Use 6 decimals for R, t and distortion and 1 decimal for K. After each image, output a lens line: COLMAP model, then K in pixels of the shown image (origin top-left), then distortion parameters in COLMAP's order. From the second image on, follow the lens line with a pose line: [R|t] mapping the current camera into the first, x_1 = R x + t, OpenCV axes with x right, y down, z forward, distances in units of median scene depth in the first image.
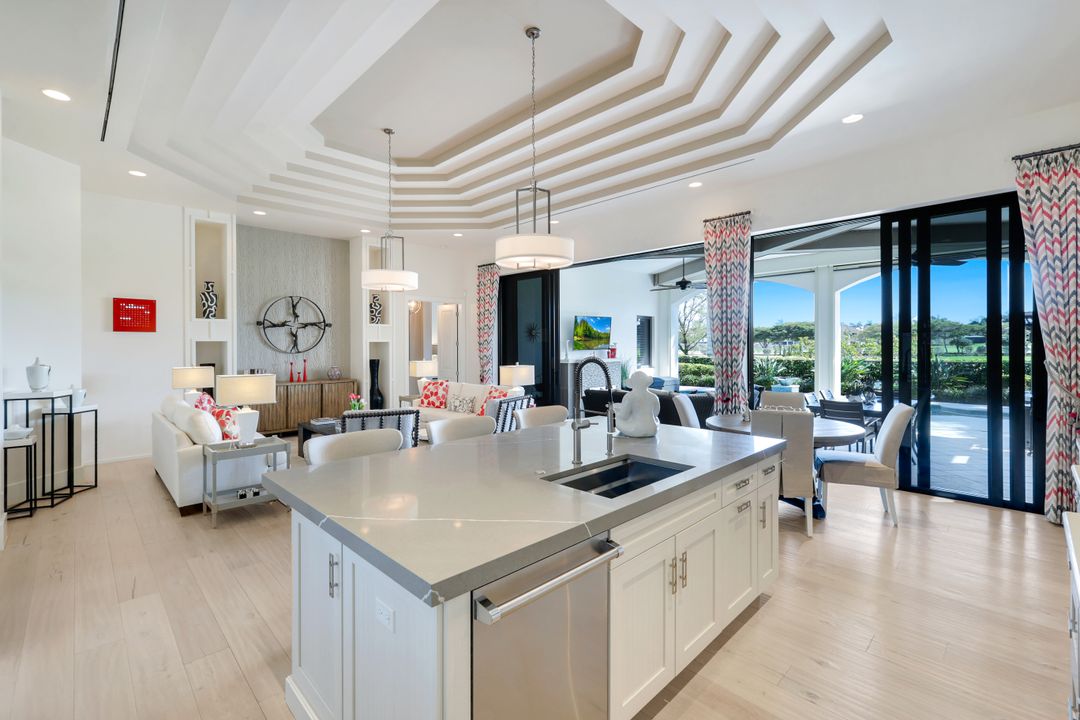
lens RADIAL K [[478.7, 0, 548.0], [0, 478.7, 346.9], [0, 0, 1]] dist [-0.000670, 0.000129]
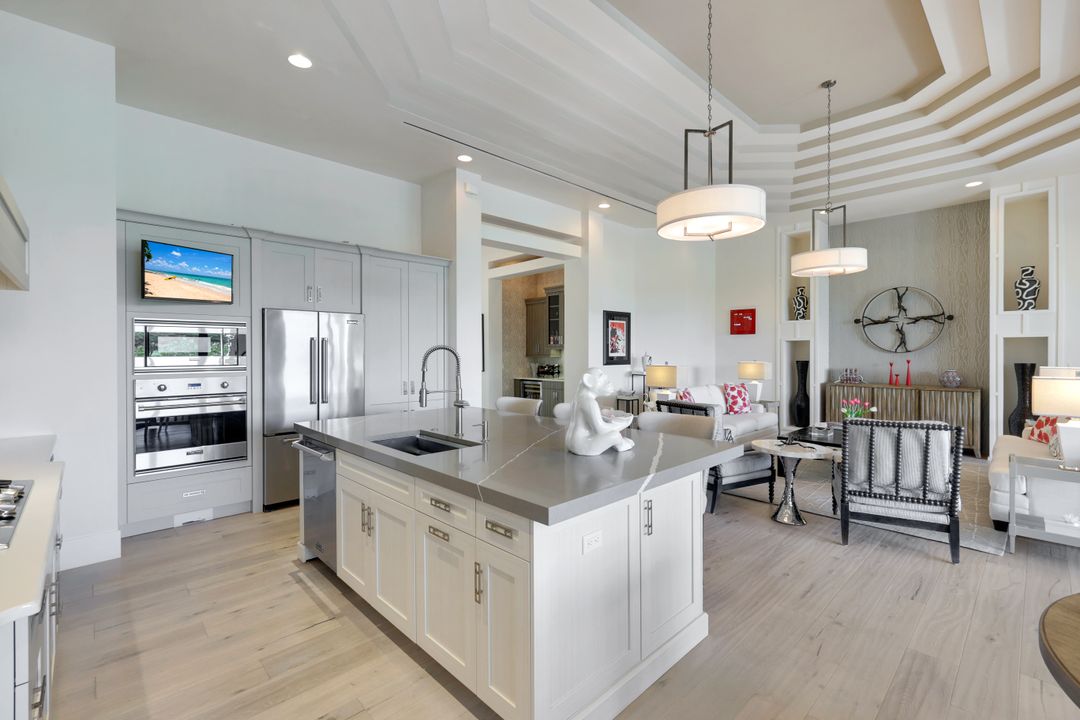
lens RADIAL K [[478.7, 0, 534.6], [0, 478.7, 353.0], [0, 0, 1]] dist [-0.000670, 0.000129]
pose [[-0.037537, 0.007689, -0.999266, 0.430657], [-0.002201, 0.999967, 0.007777, 0.010021], [0.999293, 0.002491, -0.037519, 0.428295]]
